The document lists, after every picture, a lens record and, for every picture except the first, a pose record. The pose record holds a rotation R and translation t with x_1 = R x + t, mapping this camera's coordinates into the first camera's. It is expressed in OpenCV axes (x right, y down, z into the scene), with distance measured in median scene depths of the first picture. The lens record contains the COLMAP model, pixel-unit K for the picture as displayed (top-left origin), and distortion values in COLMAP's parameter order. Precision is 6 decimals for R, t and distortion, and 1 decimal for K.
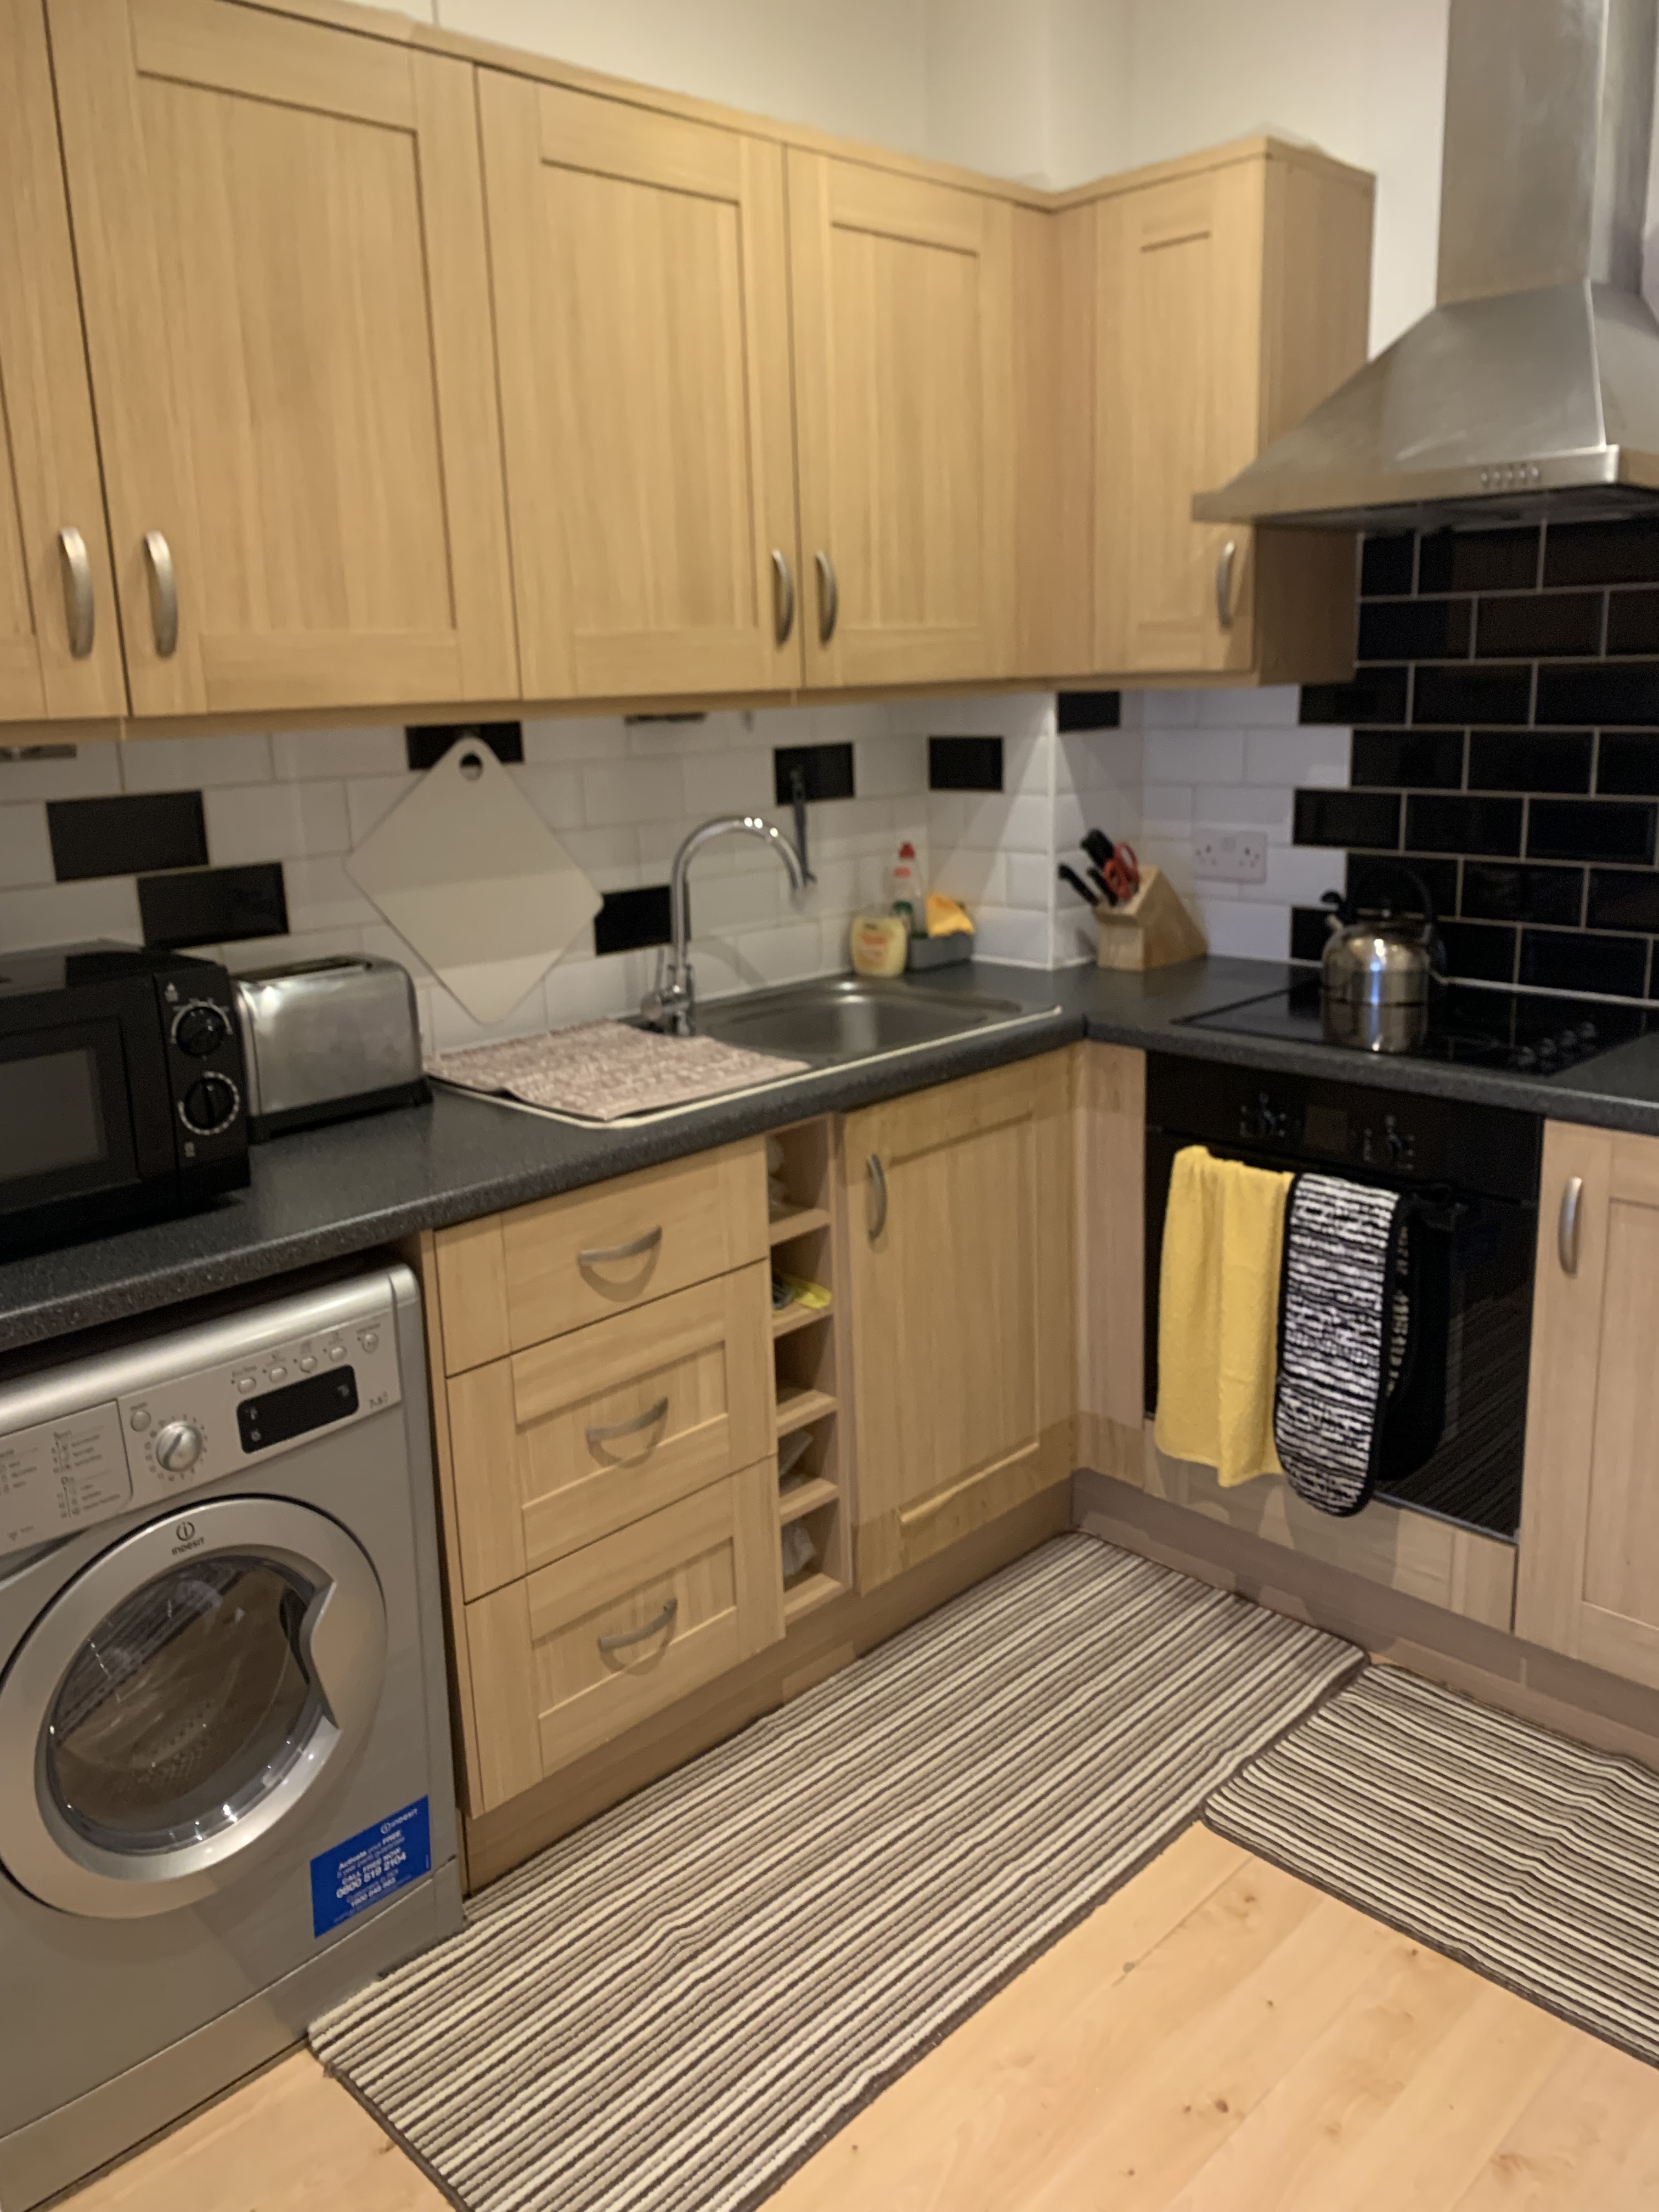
lens RADIAL K [[1701.6, 0, 806.0], [0, 1701.6, 1067.6], [0, 0, 1]] dist [0.021219, -0.017015]
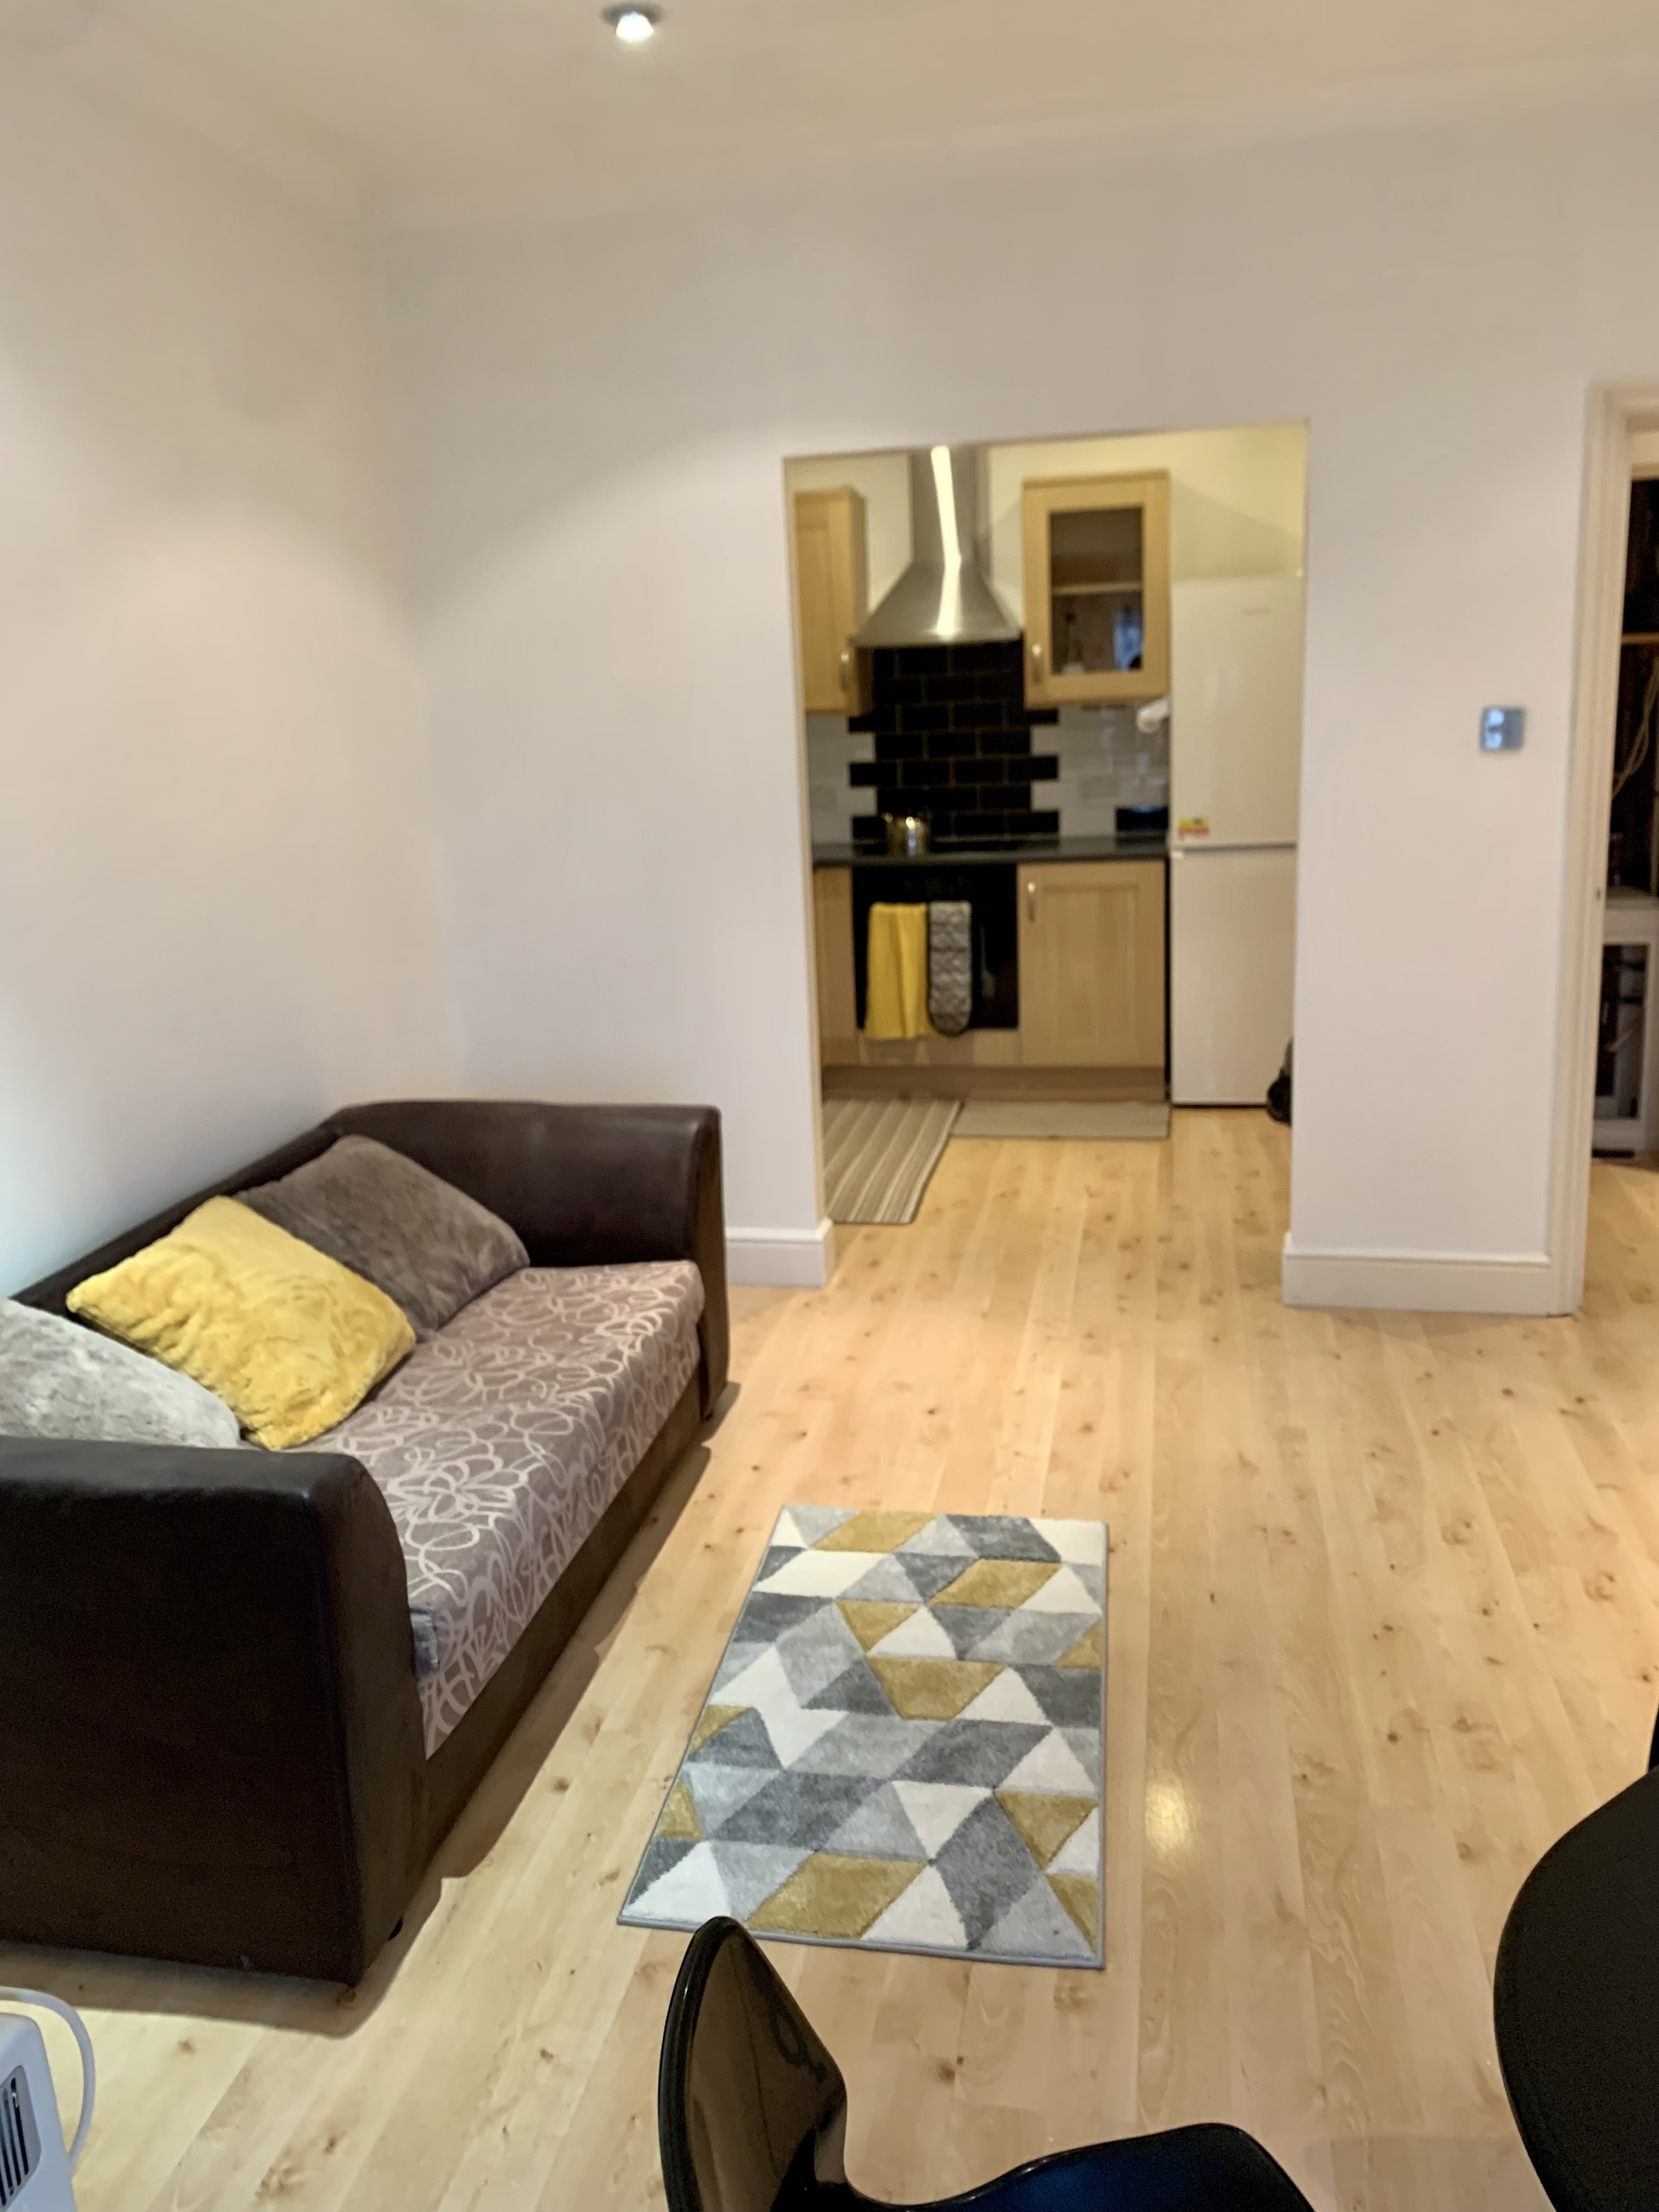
lens RADIAL K [[1668.4, 0, 819.3], [0, 1668.4, 1058.1], [0, 0, 1]] dist [0.103262, -0.230374]
pose [[0.834931, -0.127018, 0.535497, -1.297171], [0.144191, 0.989501, 0.009888, 0.259693], [-0.531130, 0.068958, 0.844479, -1.072484]]
